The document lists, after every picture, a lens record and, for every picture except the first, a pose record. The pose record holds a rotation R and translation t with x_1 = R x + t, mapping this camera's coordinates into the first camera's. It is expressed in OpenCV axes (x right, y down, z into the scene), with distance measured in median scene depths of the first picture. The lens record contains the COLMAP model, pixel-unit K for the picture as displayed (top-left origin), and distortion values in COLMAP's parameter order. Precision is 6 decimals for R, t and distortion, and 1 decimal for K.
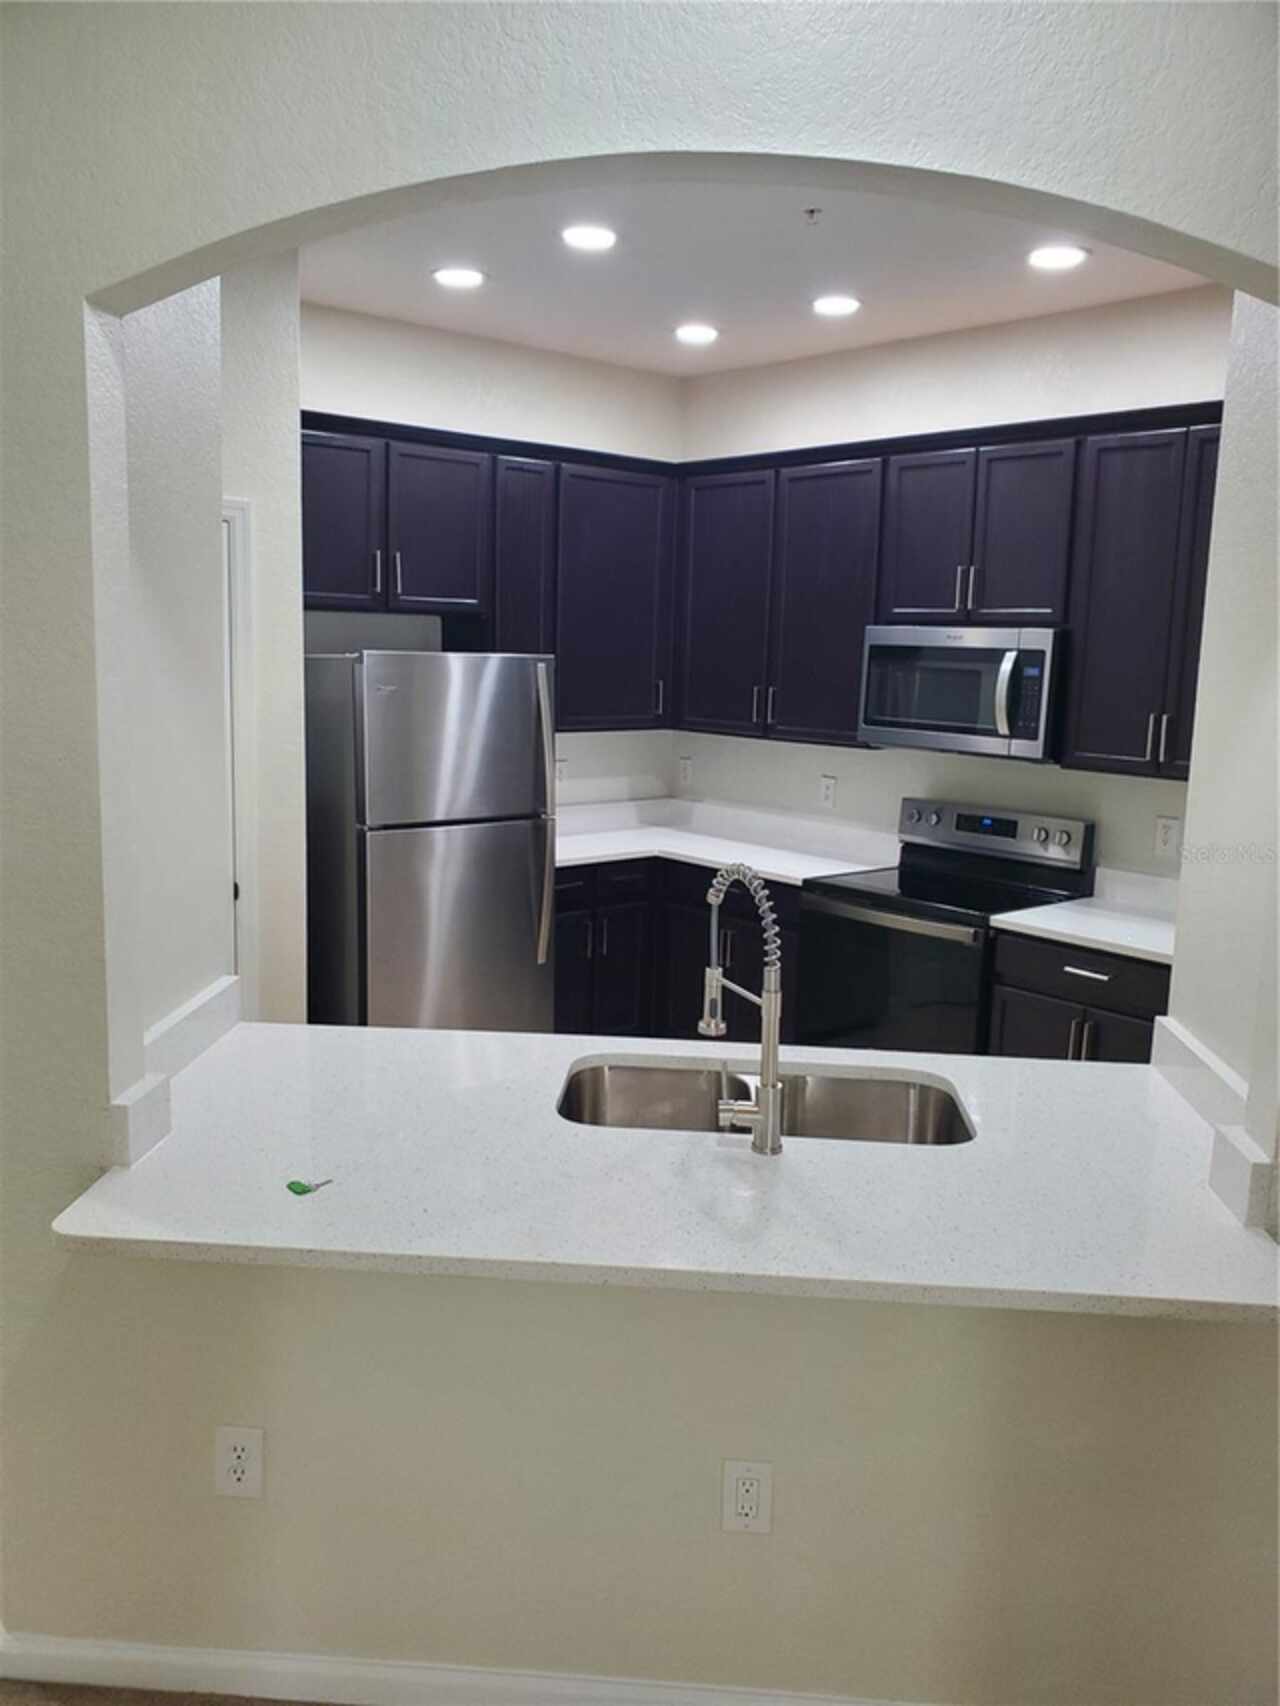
lens RADIAL K [[1329.3, 0, 614.3], [0, 1329.3, 857.6], [0, 0, 1]] dist [0.002052, 0.002806]
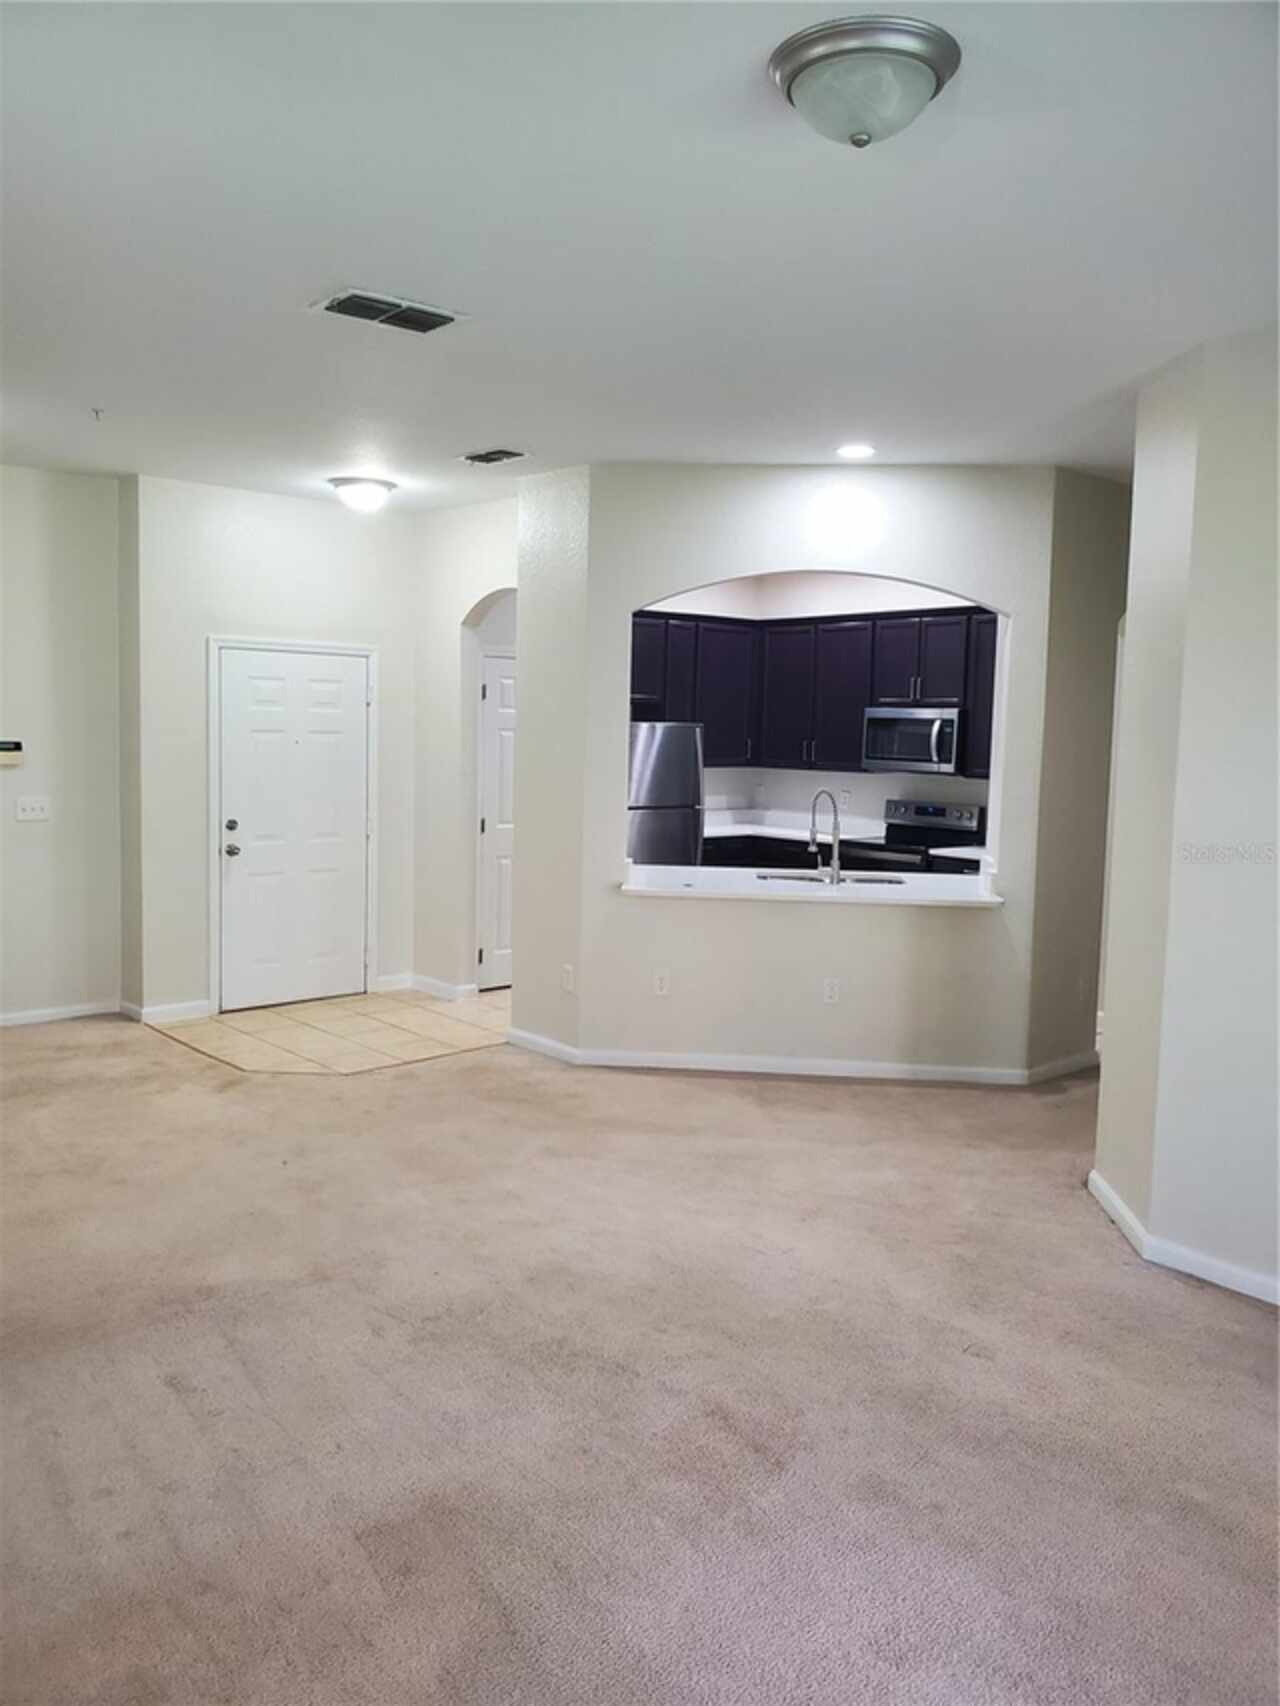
lens RADIAL K [[1293.8, 0, 652.8], [0, 1293.8, 833.7], [0, 0, 1]] dist [0.225314, -0.217573]
pose [[0.999740, -0.003477, 0.022551, -0.163633], [0.005123, 0.997293, -0.073358, 0.146258], [-0.022235, 0.073454, 0.997051, -0.873482]]
